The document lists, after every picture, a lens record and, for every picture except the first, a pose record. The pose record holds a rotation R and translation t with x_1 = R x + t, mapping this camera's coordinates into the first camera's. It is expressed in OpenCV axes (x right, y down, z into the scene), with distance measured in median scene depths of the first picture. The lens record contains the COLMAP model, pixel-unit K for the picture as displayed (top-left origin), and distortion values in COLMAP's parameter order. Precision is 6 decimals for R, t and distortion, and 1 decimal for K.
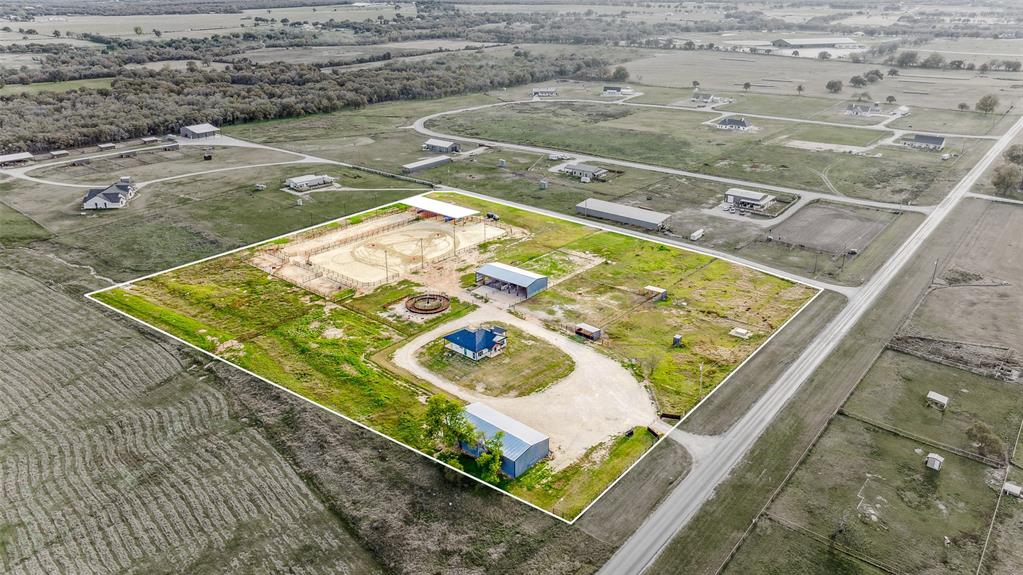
lens RADIAL K [[735.7, 0, 508.8], [0, 735.7, 288.7], [0, 0, 1]] dist [-0.013485, 0.004203]
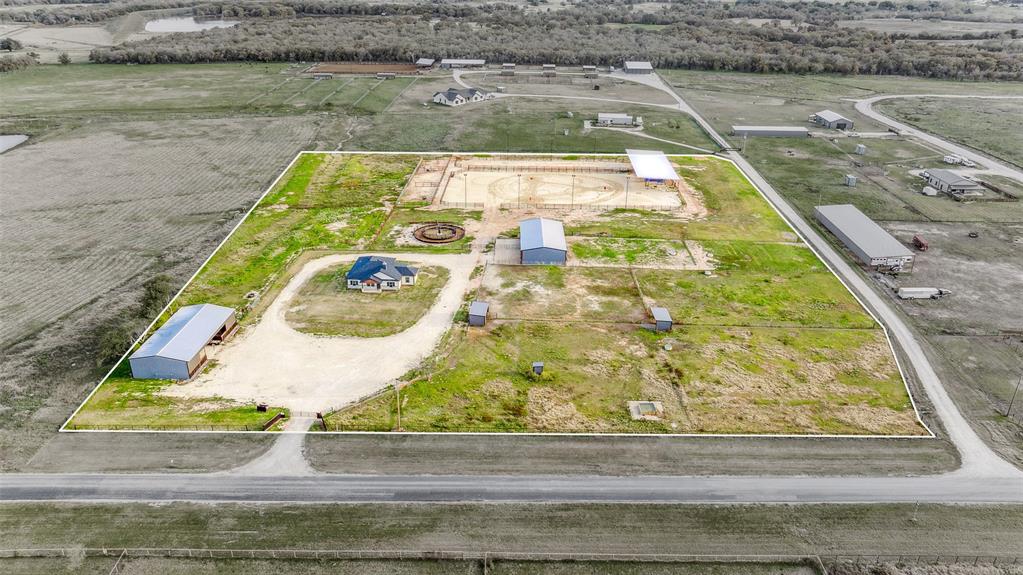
lens RADIAL K [[735.7, 0, 510.1], [0, 735.7, 290.6], [0, 0, 1]] dist [-0.013485, 0.004203]
pose [[0.633427, 0.336403, -0.696853, 0.570675], [-0.315507, 0.934578, 0.164374, -0.085151], [0.706559, 0.115743, 0.698124, 0.447715]]
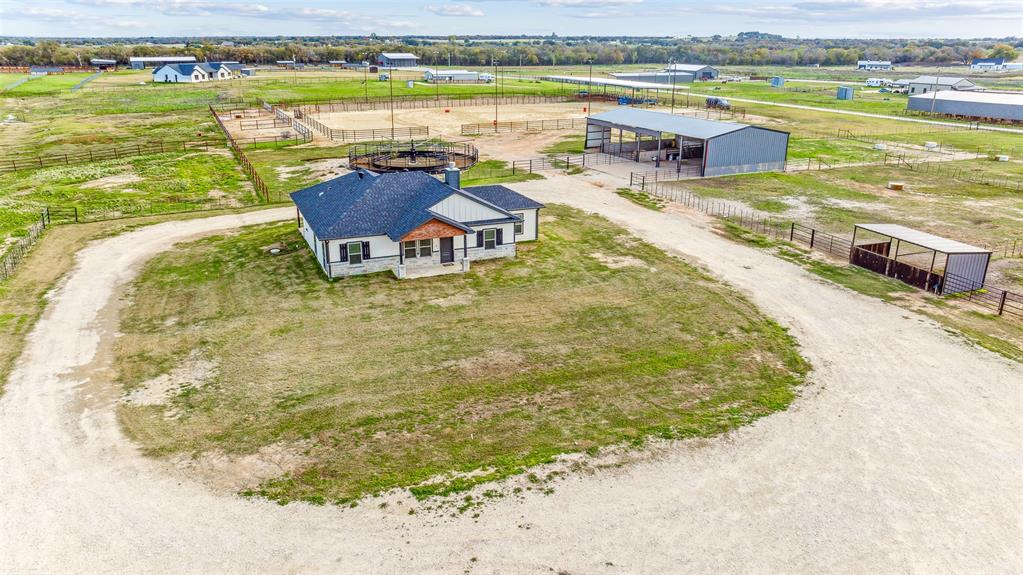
lens RADIAL K [[735.7, 0, 504.7], [0, 735.7, 285.3], [0, 0, 1]] dist [-0.013485, 0.004203]
pose [[0.910127, 0.140370, -0.389826, 0.074889], [-0.167489, 0.985206, -0.036281, 0.083290], [0.378966, 0.098312, 0.920174, 0.688410]]
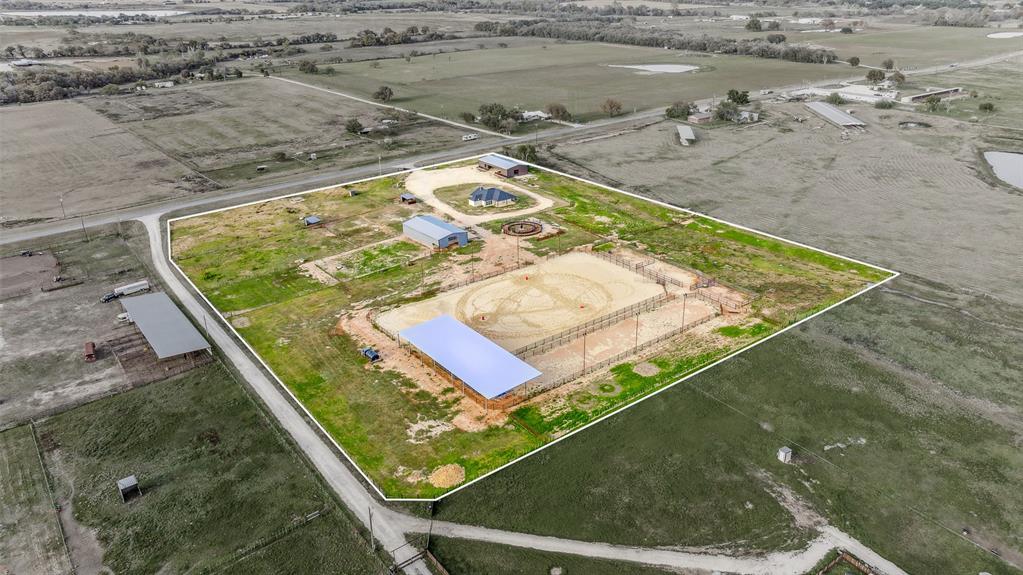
lens RADIAL K [[735.7, 0, 507.4], [0, 735.7, 287.5], [0, 0, 1]] dist [-0.013485, 0.004203]
pose [[-0.979067, -0.063144, 0.193495, -0.299381], [0.098140, 0.686400, 0.720572, -0.688871], [-0.178314, 0.724478, -0.665835, 1.759186]]
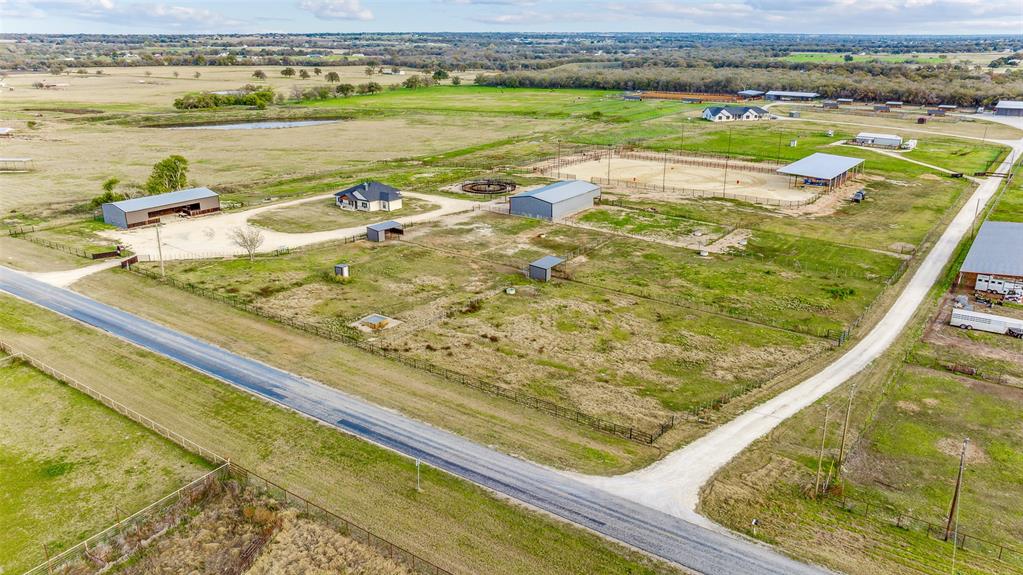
lens RADIAL K [[735.7, 0, 518.5], [0, 735.7, 284.0], [0, 0, 1]] dist [-0.013485, 0.004203]
pose [[0.081890, 0.329865, -0.940470, 0.708538], [-0.387375, 0.879978, 0.274917, -0.124278], [0.918278, 0.341802, 0.199843, 0.888755]]
